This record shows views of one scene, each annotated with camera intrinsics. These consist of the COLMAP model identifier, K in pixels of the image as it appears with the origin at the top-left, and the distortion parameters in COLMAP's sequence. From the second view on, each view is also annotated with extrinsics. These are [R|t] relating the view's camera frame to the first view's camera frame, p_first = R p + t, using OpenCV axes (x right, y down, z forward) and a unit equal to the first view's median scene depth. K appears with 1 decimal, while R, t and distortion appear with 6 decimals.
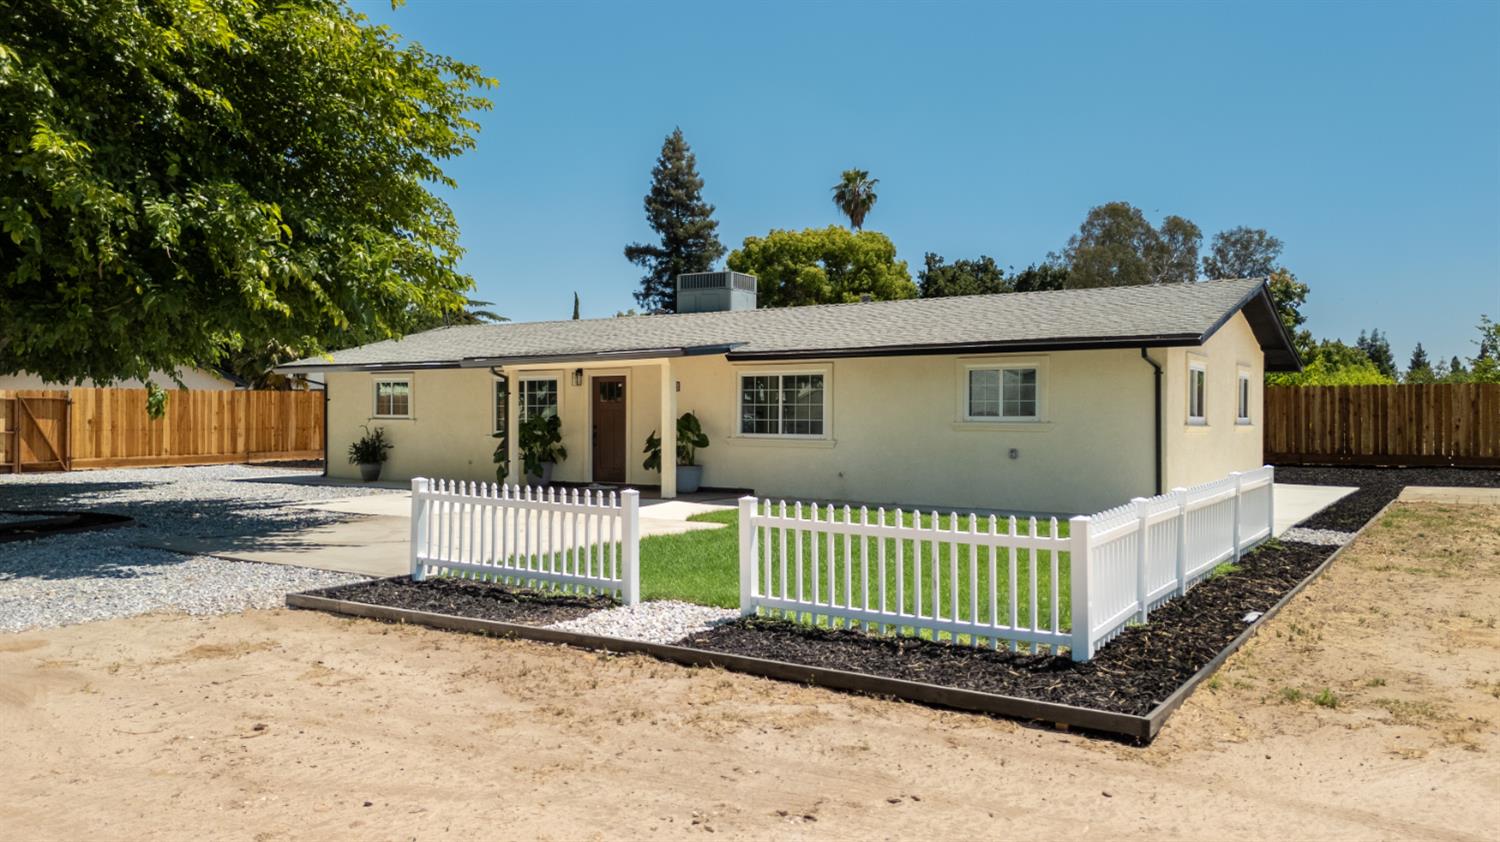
lens RADIAL K [[1088.6, 0, 752.0], [0, 1088.6, 418.8], [0, 0, 1]] dist [0.051787, 0.000399]
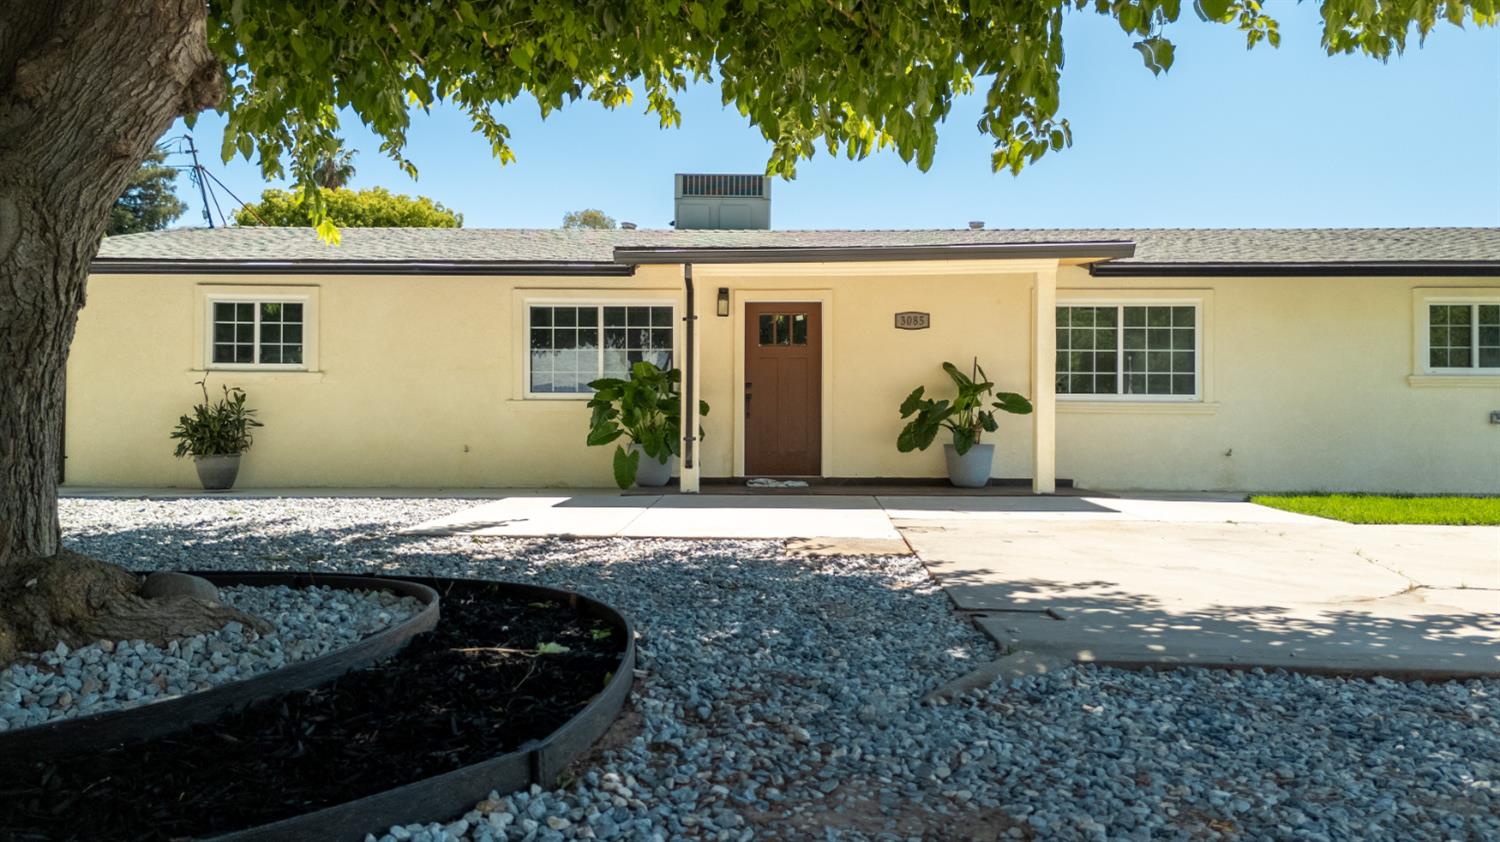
lens RADIAL K [[1088.6, 0, 748.9], [0, 1088.6, 419.4], [0, 0, 1]] dist [0.051787, 0.000399]
pose [[0.858934, 0.005257, 0.512059, -0.454269], [-0.002251, 0.999976, -0.006492, 0.030231], [-0.512081, 0.004424, 0.858926, 0.479282]]
